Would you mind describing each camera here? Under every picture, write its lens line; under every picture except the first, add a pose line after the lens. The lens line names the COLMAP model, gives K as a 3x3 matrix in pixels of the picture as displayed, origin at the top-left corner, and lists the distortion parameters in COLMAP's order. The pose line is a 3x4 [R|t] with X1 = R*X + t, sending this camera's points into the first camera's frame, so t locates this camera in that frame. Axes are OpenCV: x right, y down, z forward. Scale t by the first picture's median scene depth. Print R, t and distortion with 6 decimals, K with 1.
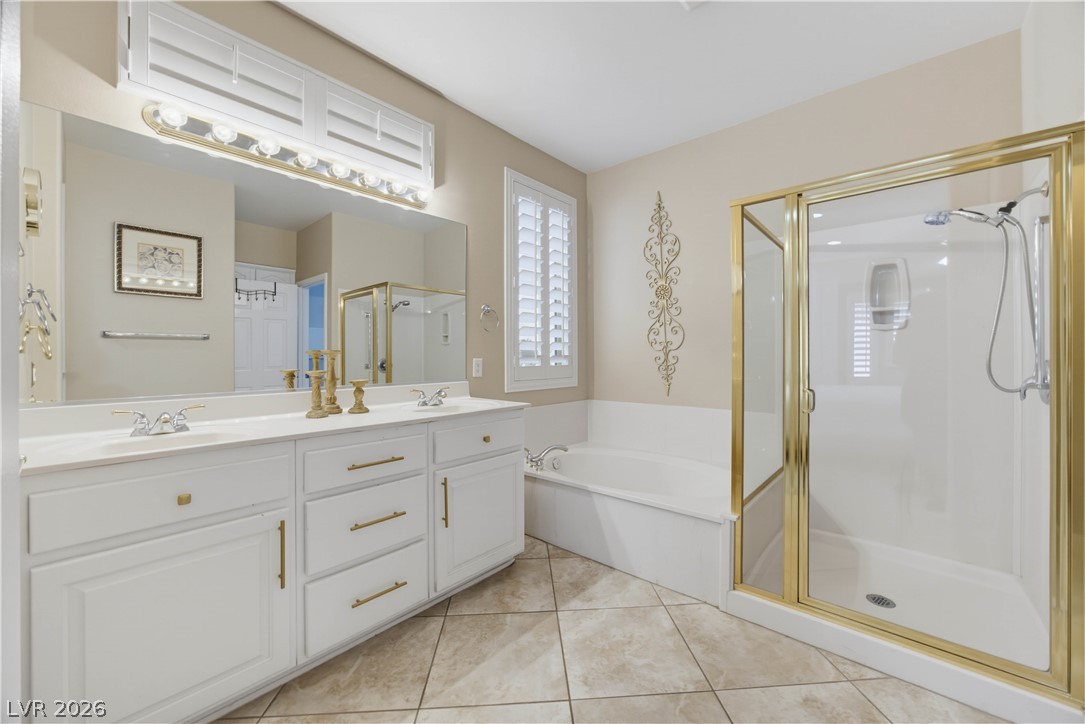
lens RADIAL K [[423.3, 0, 542.5], [0, 423.3, 362.0], [0, 0, 1]] dist [-0.039742, 0.016971]
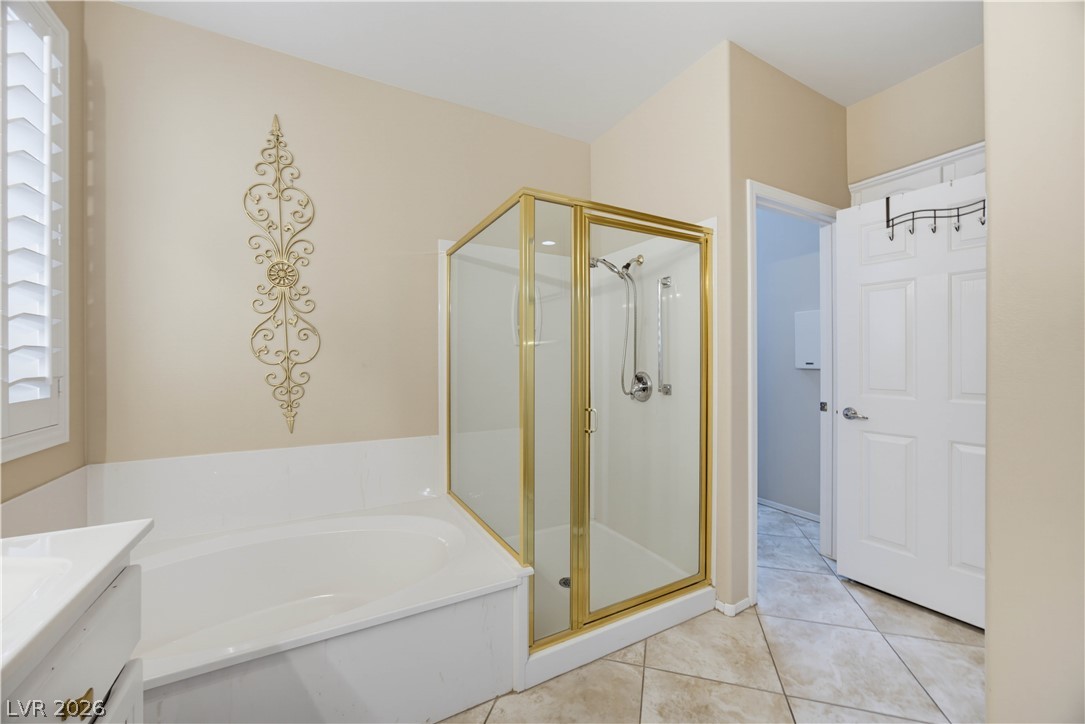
lens RADIAL K [[423.3, 0, 542.5], [0, 423.3, 362.0], [0, 0, 1]] dist [-0.039742, 0.016971]
pose [[0.333965, -0.007096, 0.942559, -0.186867], [0.017644, 0.999844, 0.001276, -0.024621], [-0.942420, 0.016205, 0.334038, 0.413666]]
